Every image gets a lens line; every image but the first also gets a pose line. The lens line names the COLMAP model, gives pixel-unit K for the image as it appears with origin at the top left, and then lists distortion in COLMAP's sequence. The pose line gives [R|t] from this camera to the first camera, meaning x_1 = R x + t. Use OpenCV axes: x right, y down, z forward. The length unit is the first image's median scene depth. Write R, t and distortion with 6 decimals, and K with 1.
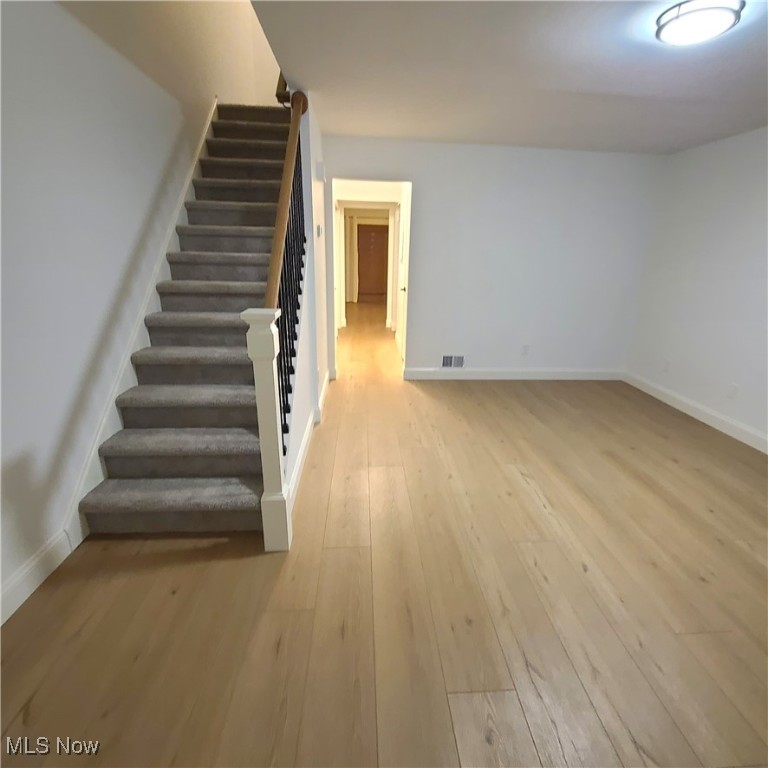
lens RADIAL K [[418.5, 0, 393.0], [0, 418.5, 389.0], [0, 0, 1]] dist [0.000649, -0.001923]
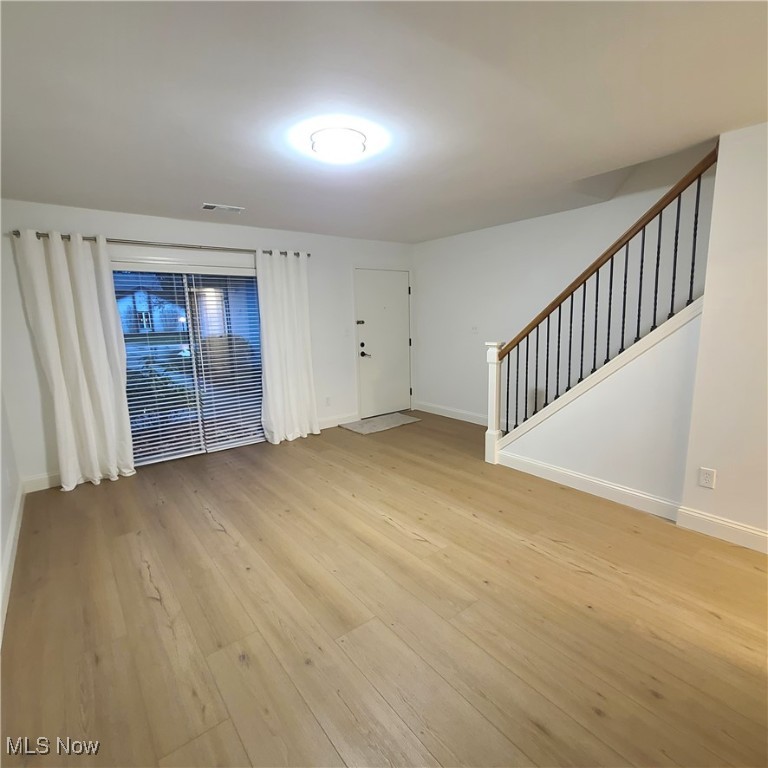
lens RADIAL K [[412.1, 0, 395.5], [0, 412.1, 384.7], [0, 0, 1]] dist [0.000231, -0.000255]
pose [[-0.820298, 0.082071, -0.566017, 0.978366], [-0.189313, 0.894902, 0.404119, -0.539686], [0.539696, 0.438652, -0.718549, 1.672090]]
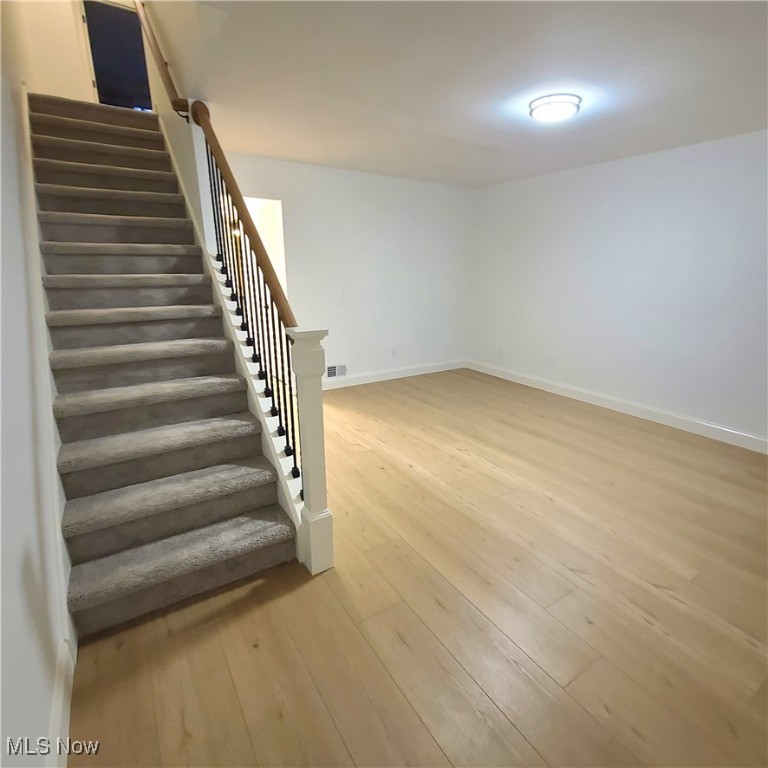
lens RADIAL K [[418.5, 0, 393.0], [0, 418.5, 389.0], [0, 0, 1]] dist [0.000649, -0.001923]
pose [[0.874319, -0.157336, 0.459142, -0.426457], [0.172423, 0.984980, 0.009193, -0.012172], [-0.453692, 0.071129, 0.888316, 0.017644]]
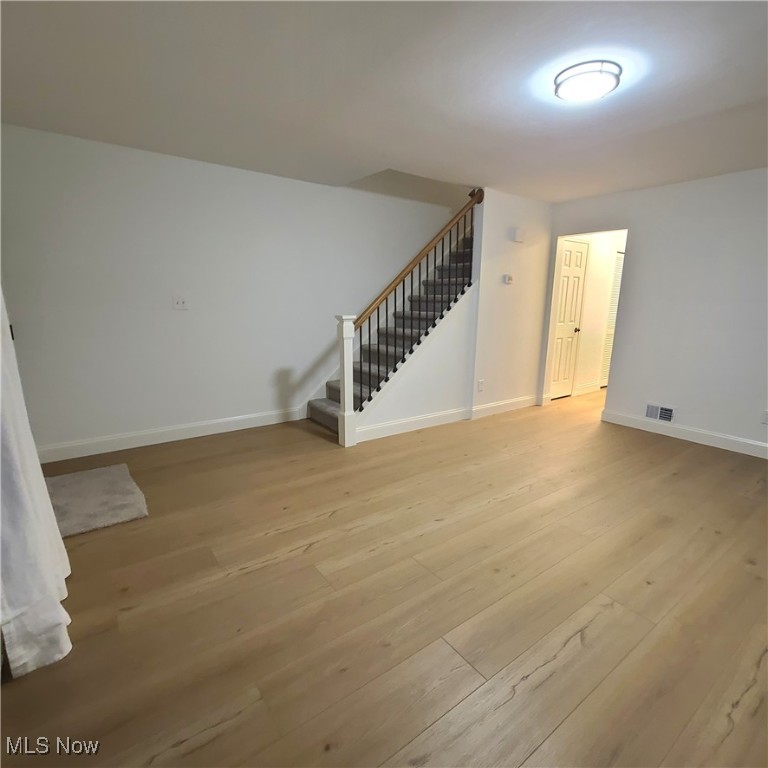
lens RADIAL K [[418.5, 0, 393.0], [0, 418.5, 389.0], [0, 0, 1]] dist [0.000649, -0.001923]
pose [[0.536878, 0.156376, -0.829041, 1.091606], [-0.271747, 0.962353, 0.005542, 0.064614], [0.798696, 0.222314, 0.559161, 0.082473]]
